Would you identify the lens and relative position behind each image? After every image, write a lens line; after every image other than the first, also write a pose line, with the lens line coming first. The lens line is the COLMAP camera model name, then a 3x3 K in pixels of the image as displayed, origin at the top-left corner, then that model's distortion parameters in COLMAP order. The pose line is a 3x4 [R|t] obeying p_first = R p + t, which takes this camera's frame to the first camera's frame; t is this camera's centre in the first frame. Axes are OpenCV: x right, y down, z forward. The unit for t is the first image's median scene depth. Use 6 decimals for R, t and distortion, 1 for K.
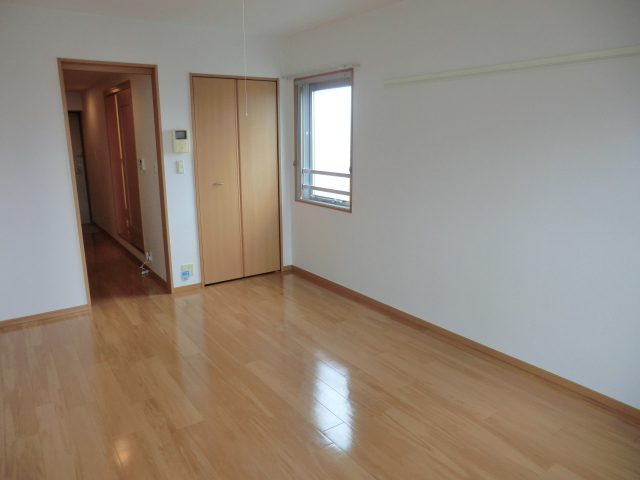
lens RADIAL K [[463.1, 0, 320.0], [0, 463.1, 240.0], [0, 0, 1]] dist [-0.119625, 0.135507]
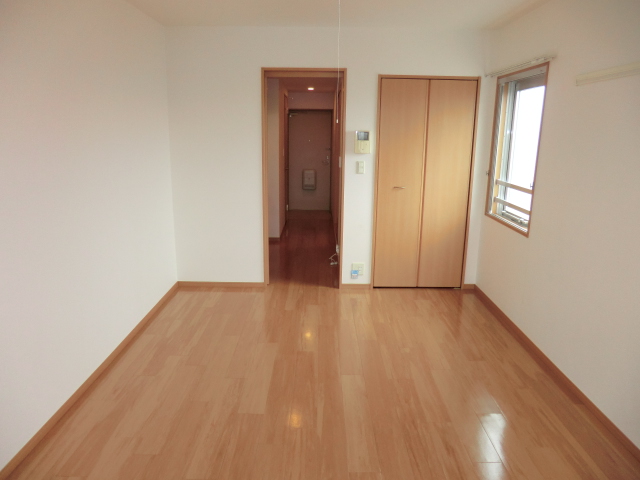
lens RADIAL K [[463.1, 0, 320.0], [0, 463.1, 240.0], [0, 0, 1]] dist [-0.119625, 0.135507]
pose [[0.816571, 0.150515, -0.557277, 0.202931], [-0.146737, 0.987819, 0.051788, -0.038515], [0.558283, 0.039484, 0.828710, 0.103038]]
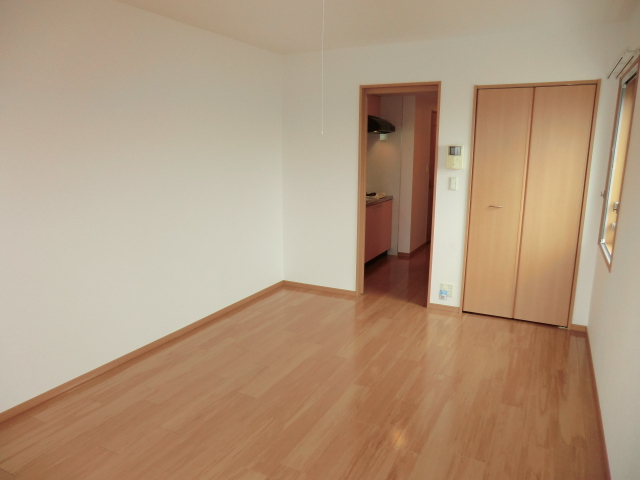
lens RADIAL K [[463.1, 0, 320.0], [0, 463.1, 240.0], [0, 0, 1]] dist [-0.119625, 0.135507]
pose [[0.460758, 0.185331, -0.867960, 0.405504], [-0.208025, 0.973263, 0.097385, -0.074905], [0.862802, 0.135686, 0.486992, 0.283433]]
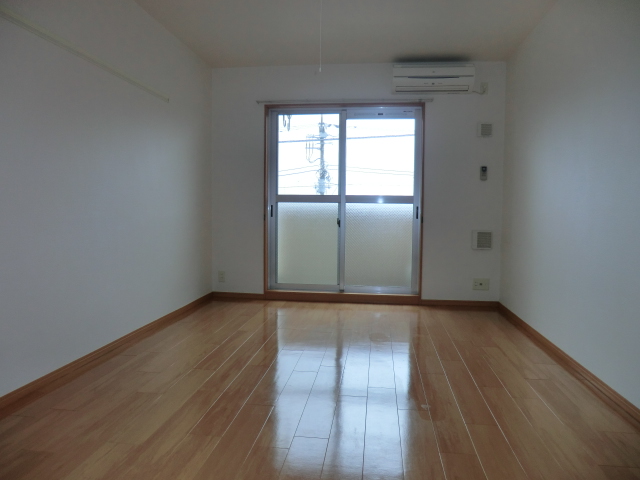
lens RADIAL K [[463.1, 0, 320.0], [0, 463.1, 240.0], [0, 0, 1]] dist [-0.119625, 0.135507]
pose [[-0.738813, -0.046785, 0.672284, -0.399675], [0.145570, 0.962956, 0.226989, -0.085294], [-0.658000, 0.265568, -0.704634, 0.898396]]
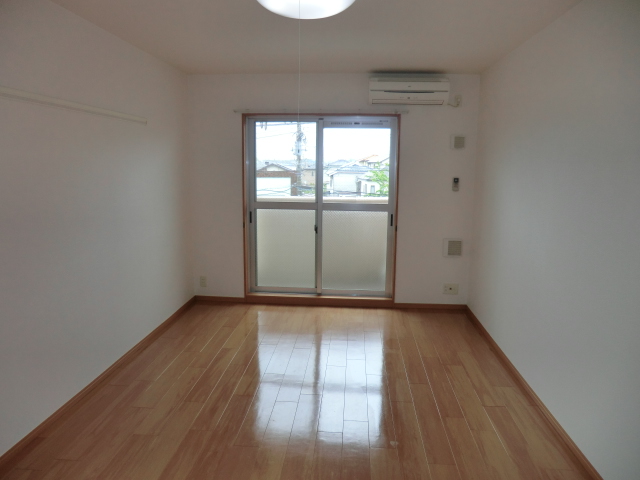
lens RADIAL K [[463.1, 0, 320.0], [0, 463.1, 240.0], [0, 0, 1]] dist [-0.119625, 0.135507]
pose [[-0.771476, -0.105238, 0.627495, -0.414881], [0.137767, 0.935200, 0.326222, -0.213109], [-0.621165, 0.338121, -0.706986, 0.889960]]
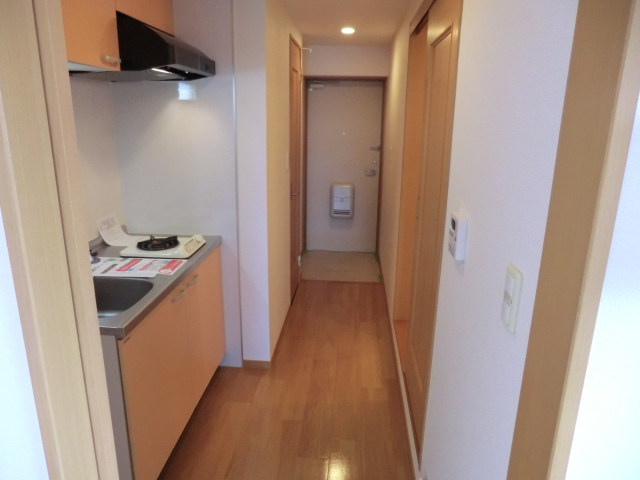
lens RADIAL K [[463.1, 0, 320.0], [0, 463.1, 240.0], [0, 0, 1]] dist [-0.119625, 0.135507]
pose [[0.772625, 0.183673, -0.607712, -0.302721], [-0.161703, 0.982598, 0.091394, -0.184491], [0.613924, 0.027656, 0.788881, 0.771219]]
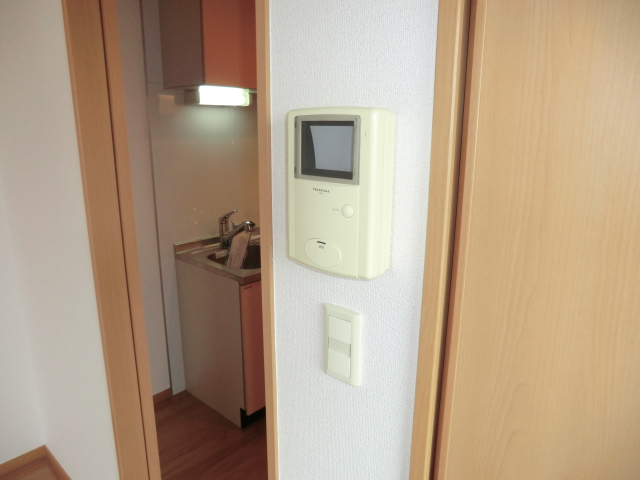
lens RADIAL K [[463.1, 0, 320.0], [0, 463.1, 240.0], [0, 0, 1]] dist [-0.119625, 0.135507]
pose [[0.217328, 0.245683, -0.944674, -0.152846], [-0.227399, 0.953920, 0.195773, -0.213431], [0.949241, 0.172271, 0.263182, 0.891412]]
